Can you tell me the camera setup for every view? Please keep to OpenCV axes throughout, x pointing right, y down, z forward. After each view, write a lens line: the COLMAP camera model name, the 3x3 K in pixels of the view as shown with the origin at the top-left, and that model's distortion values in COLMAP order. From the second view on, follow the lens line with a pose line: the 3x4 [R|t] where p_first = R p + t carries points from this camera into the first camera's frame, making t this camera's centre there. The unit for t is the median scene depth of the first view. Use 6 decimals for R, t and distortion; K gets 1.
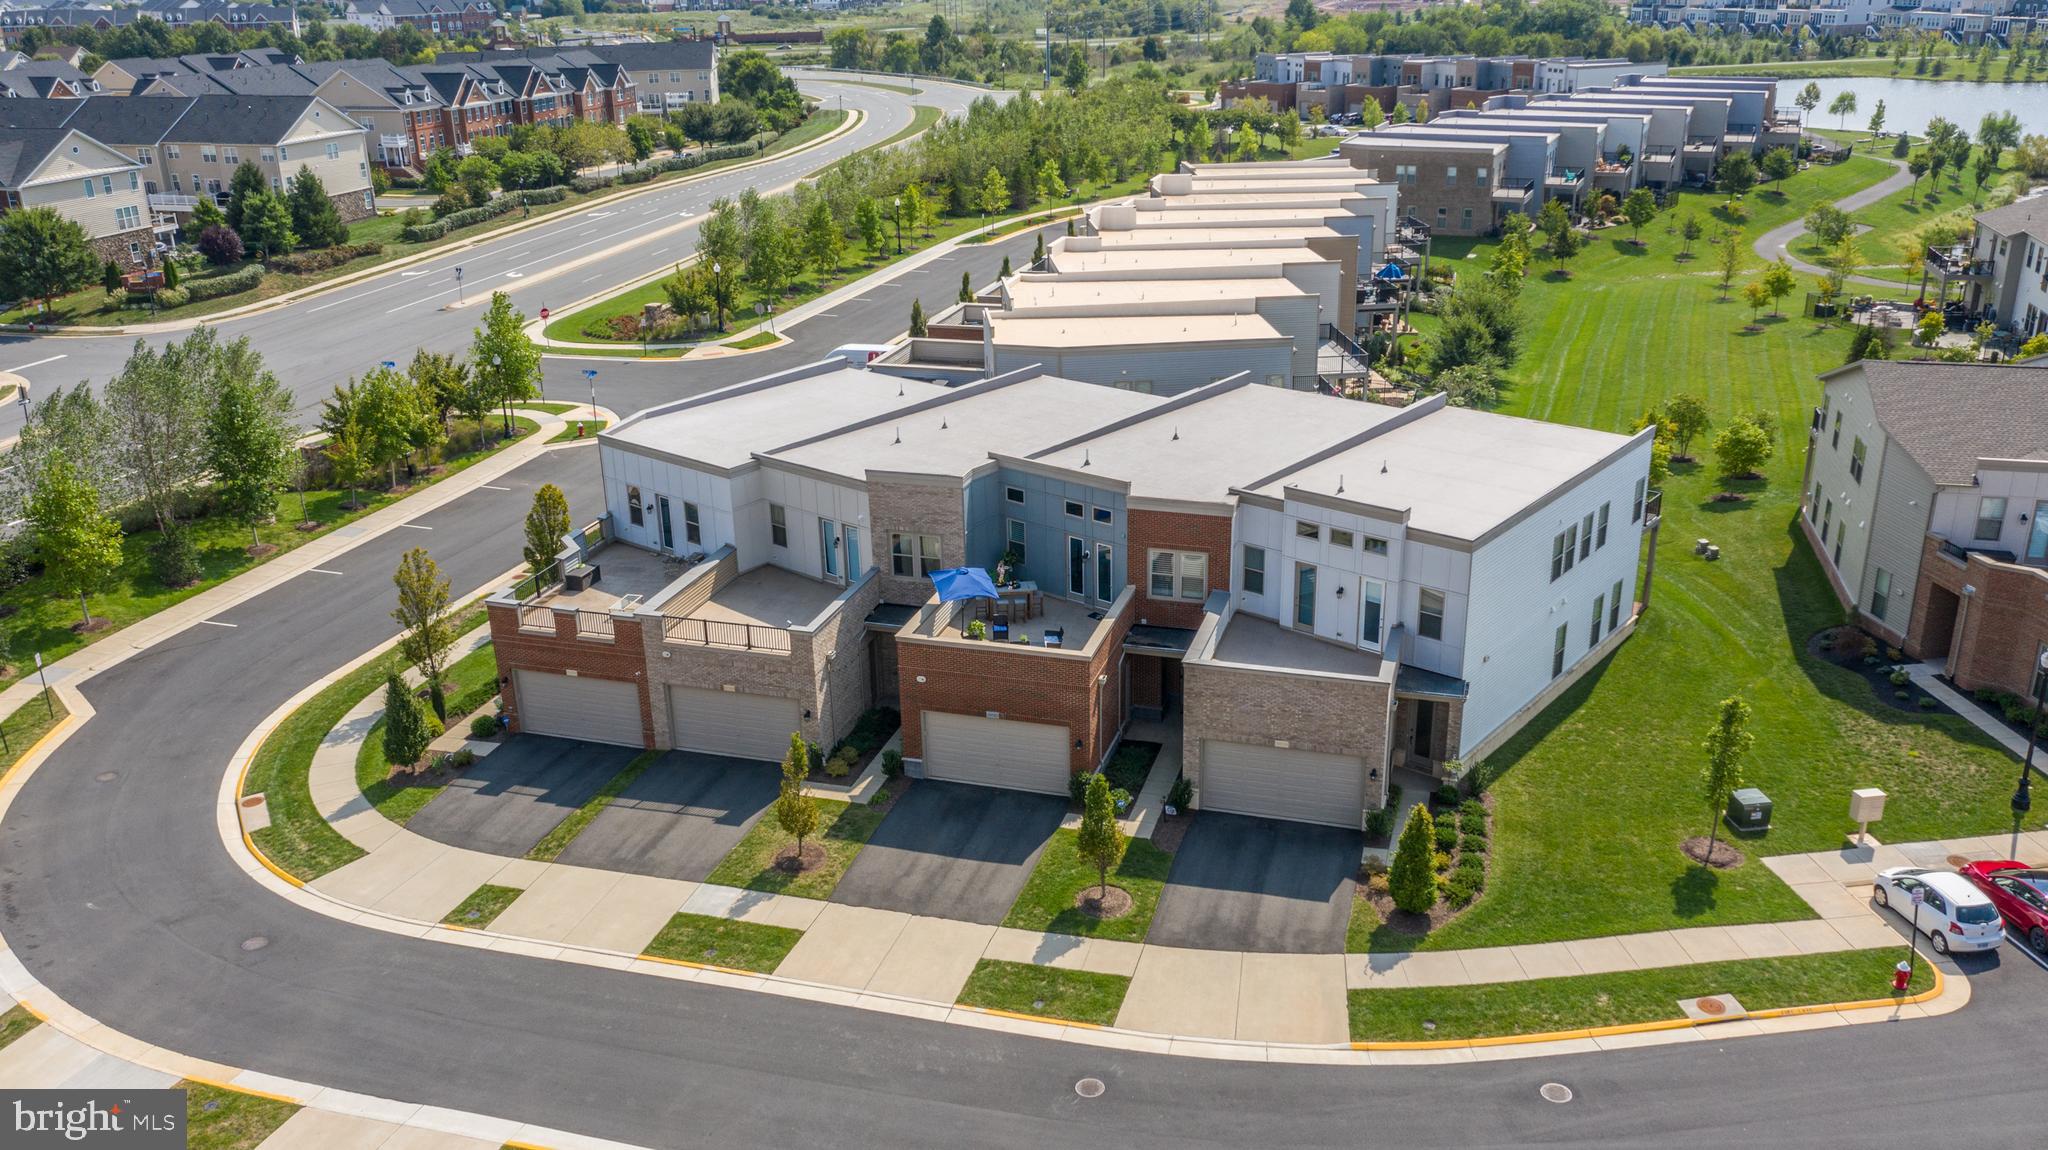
lens RADIAL K [[1626.5, 0, 1036.2], [0, 1626.5, 571.5], [0, 0, 1]] dist [-0.015065, 0.003771]
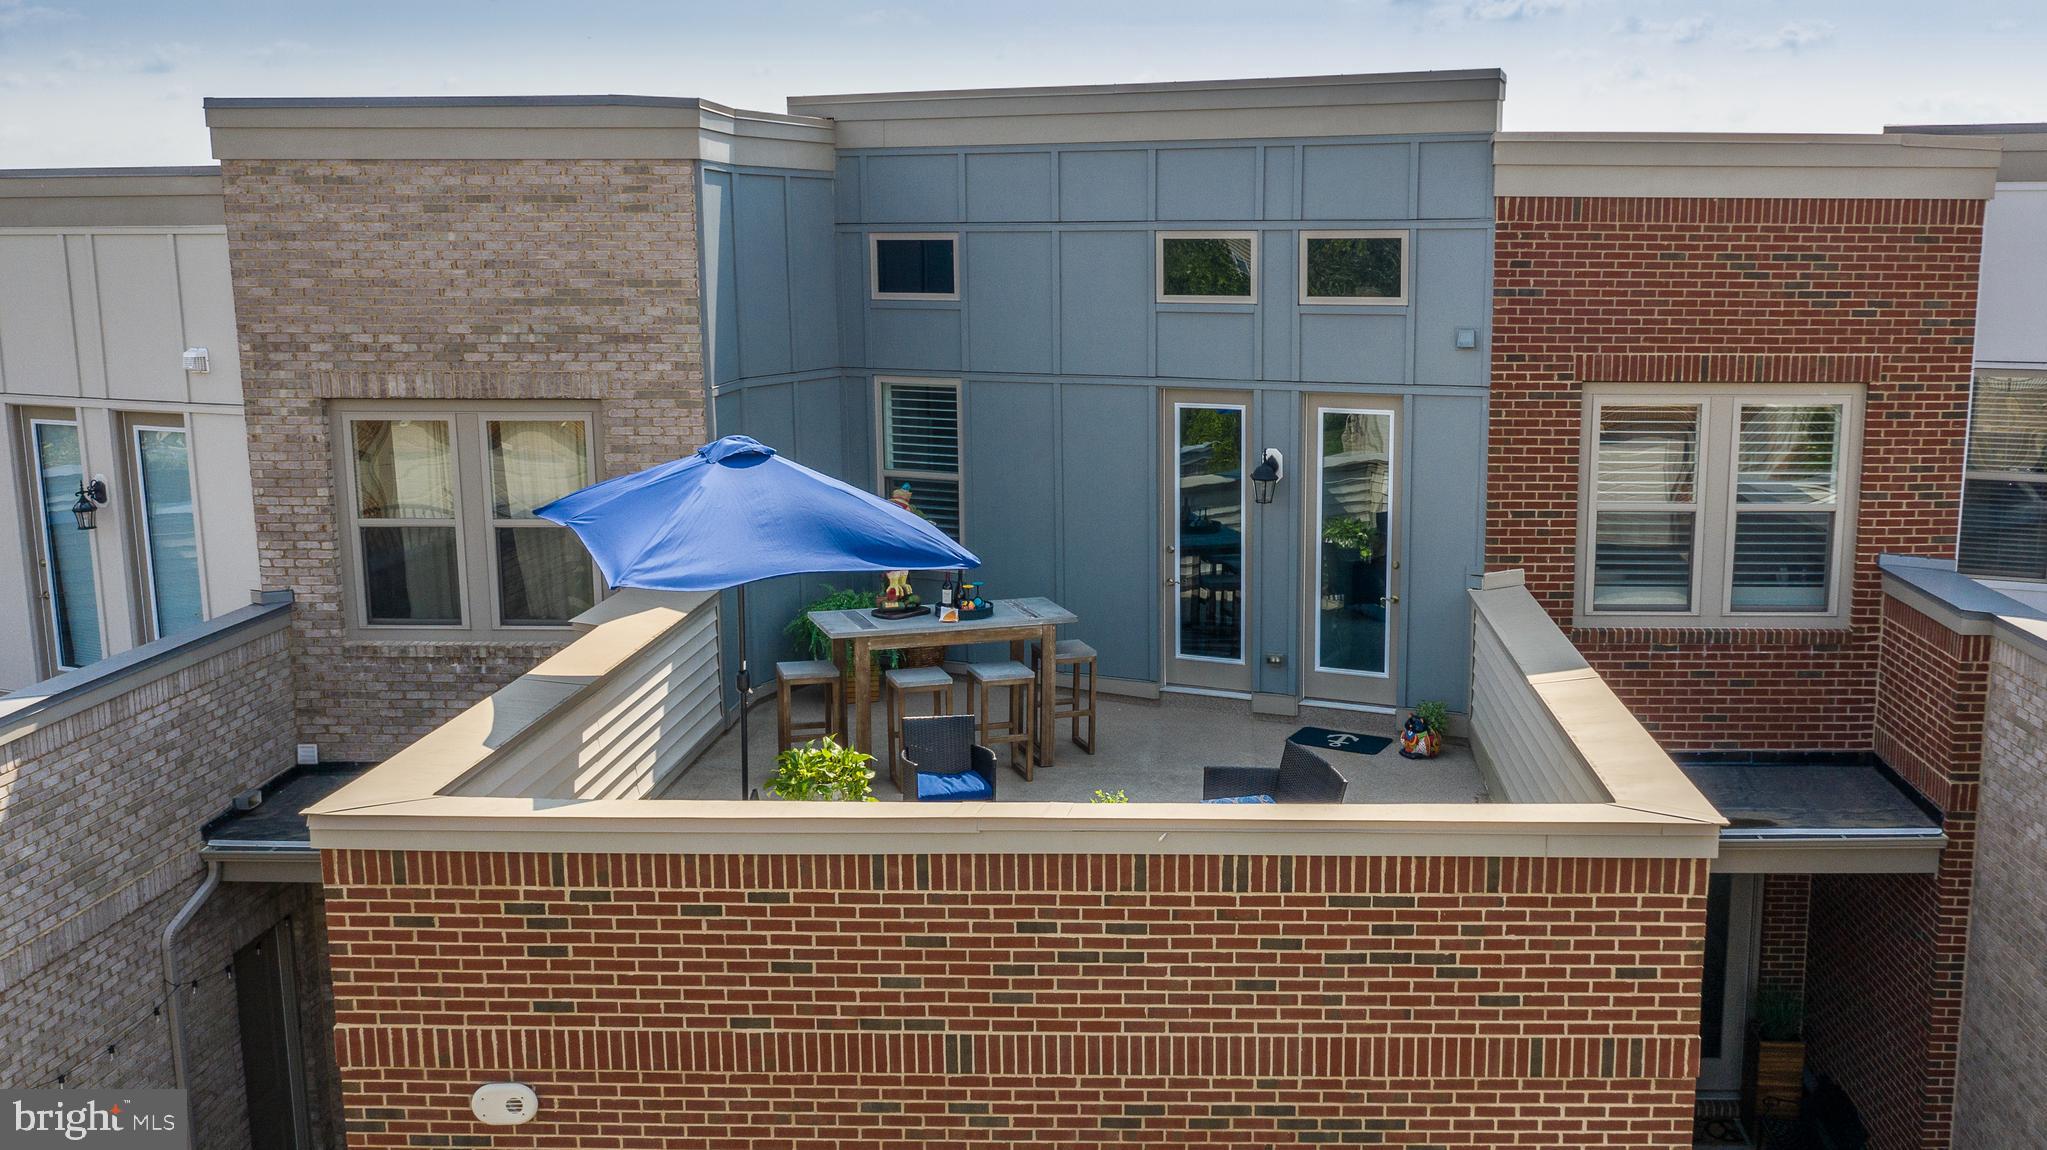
lens RADIAL K [[1890.5, 0, 1193.1], [0, 1890.5, 619.1], [0, 0, 1]] dist [-0.020441, 0.019220]
pose [[0.960824, -0.033904, 0.275077, -0.051131], [0.079276, 0.984643, -0.155544, 0.049453], [-0.265579, 0.171257, 0.948756, 0.738890]]
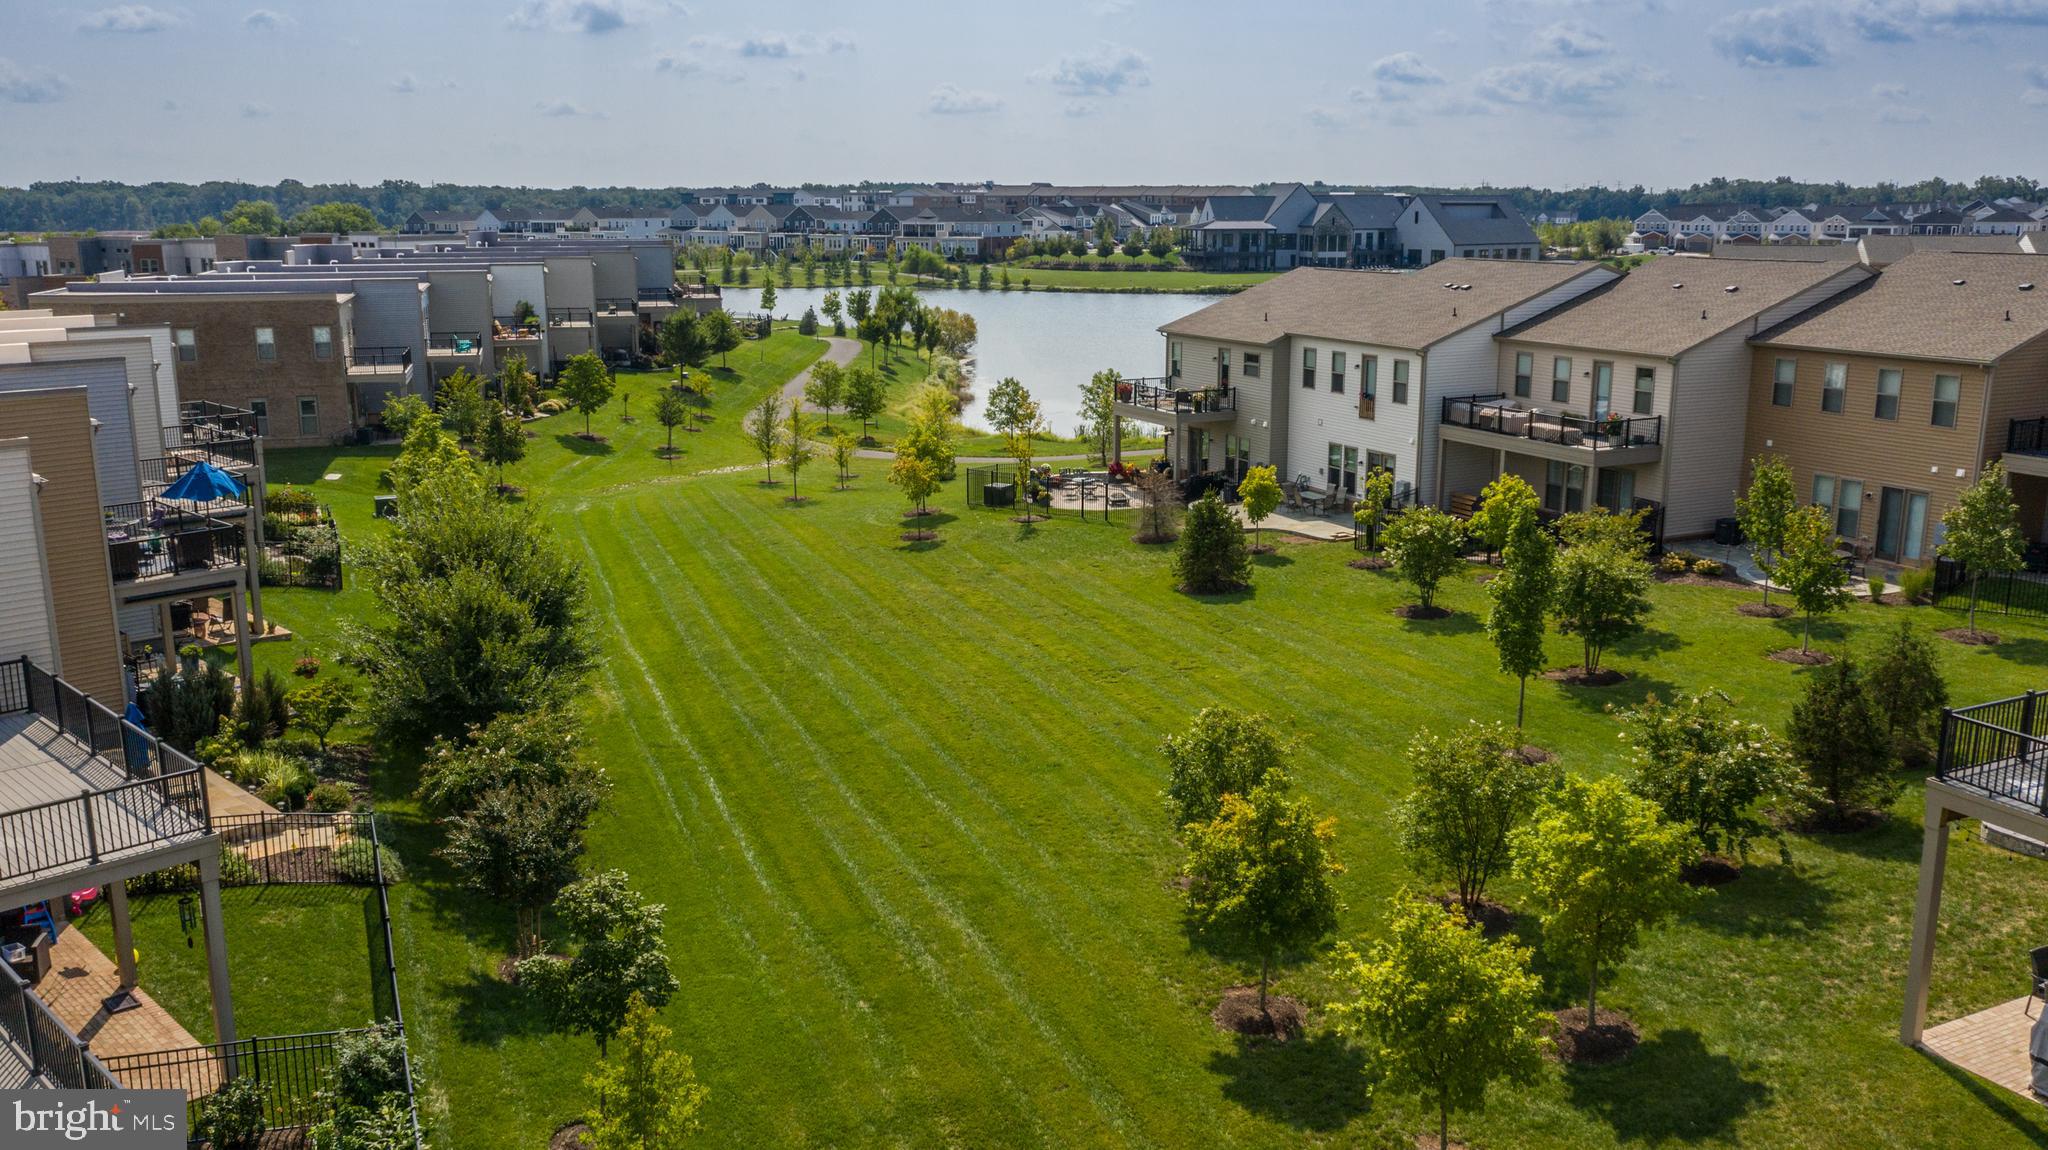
lens RADIAL K [[1635.9, 0, 1036.8], [0, 1635.9, 575.2], [0, 0, 1]] dist [-0.015694, 0.003393]
pose [[0.754031, -0.123128, 0.645195, 0.225726], [0.219264, 0.973112, -0.070544, -0.183149], [-0.619161, 0.194661, 0.760754, 1.139341]]
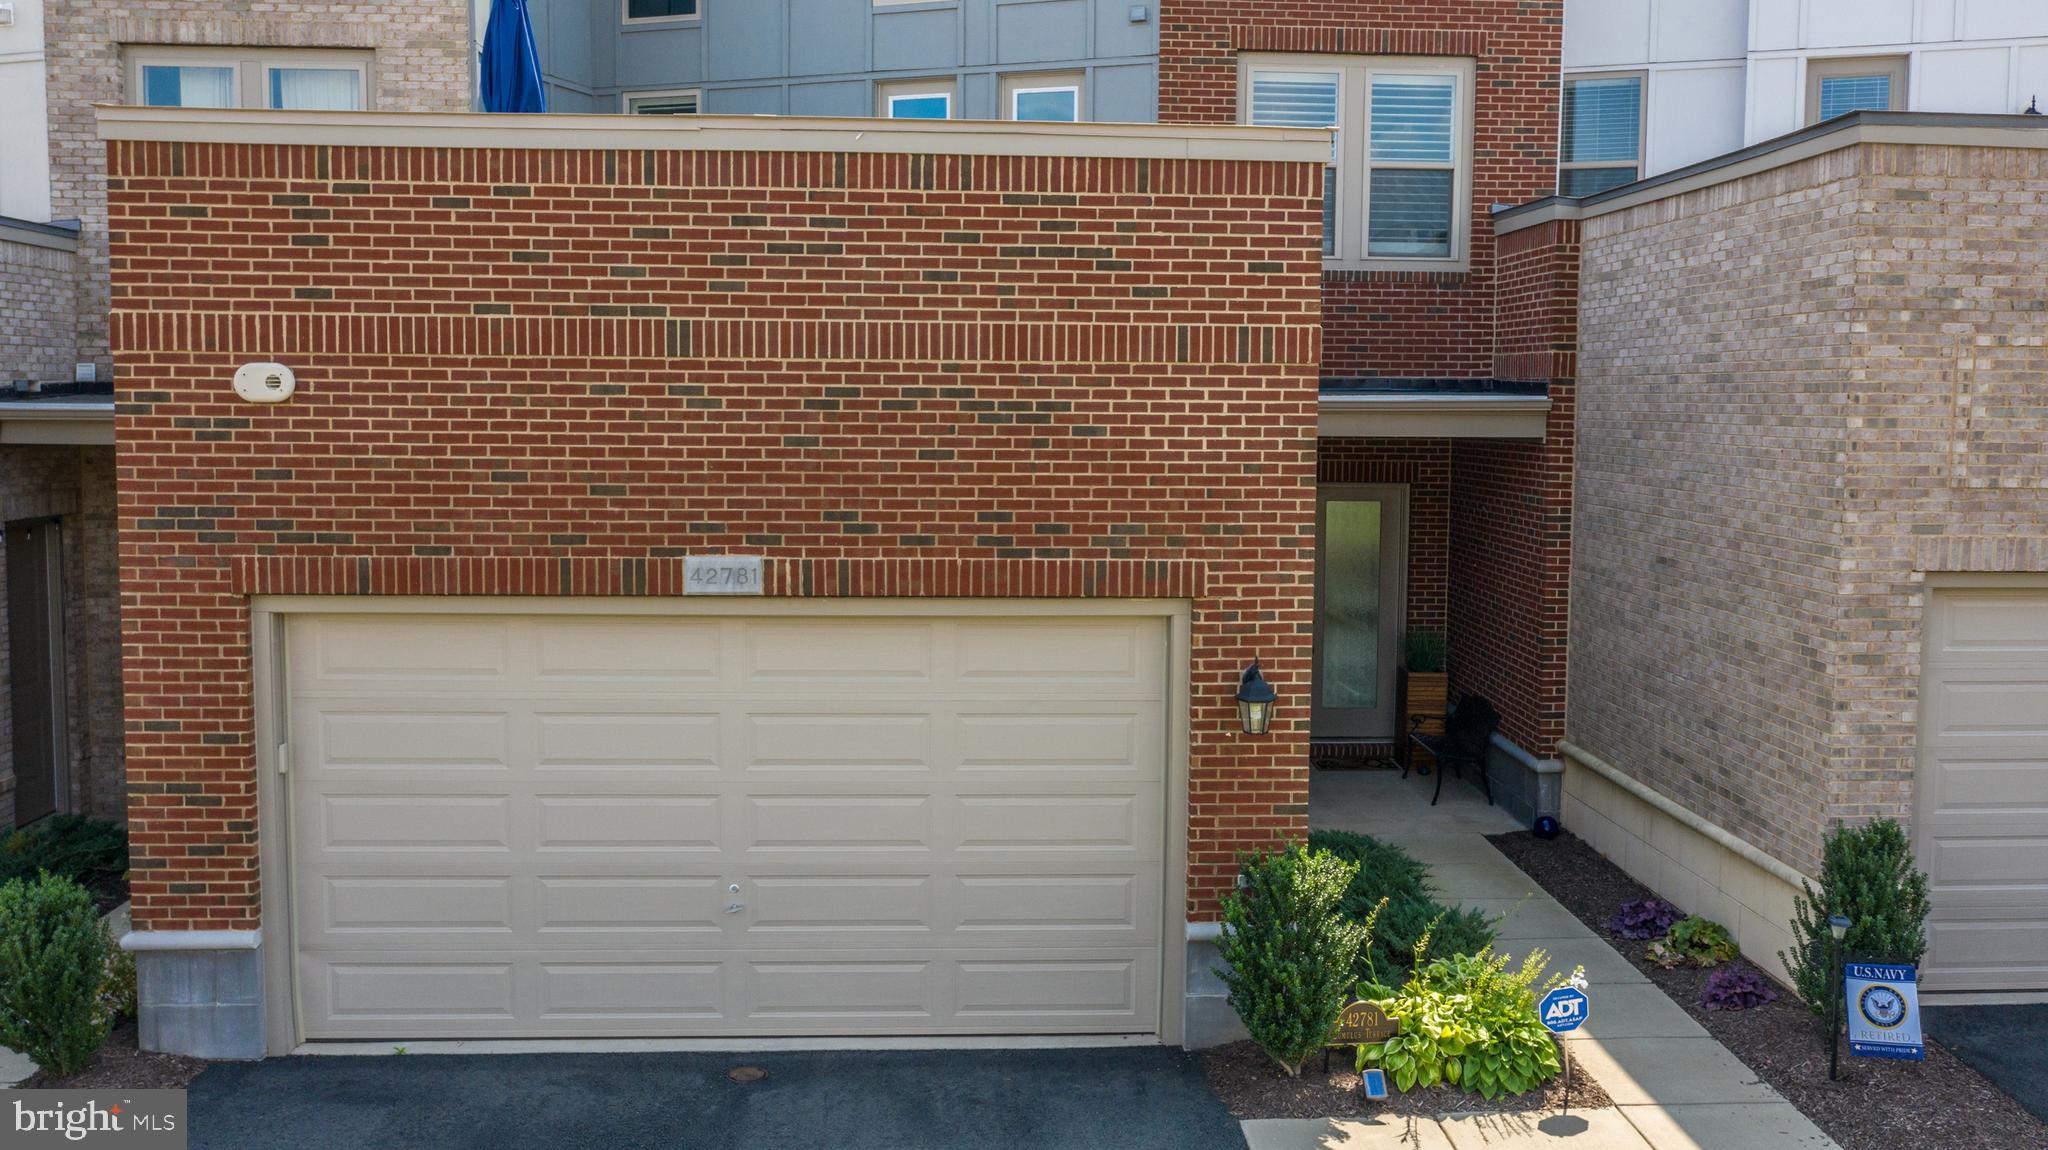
lens RADIAL K [[1744.6, 0, 1065.8], [0, 1744.6, 561.1], [0, 0, 1]] dist [-0.023097, 0.015604]
pose [[0.936271, -0.002578, 0.351269, -0.051465], [0.096836, 0.963121, -0.251039, 0.122551], [-0.337668, 0.269056, 0.901992, 0.744044]]
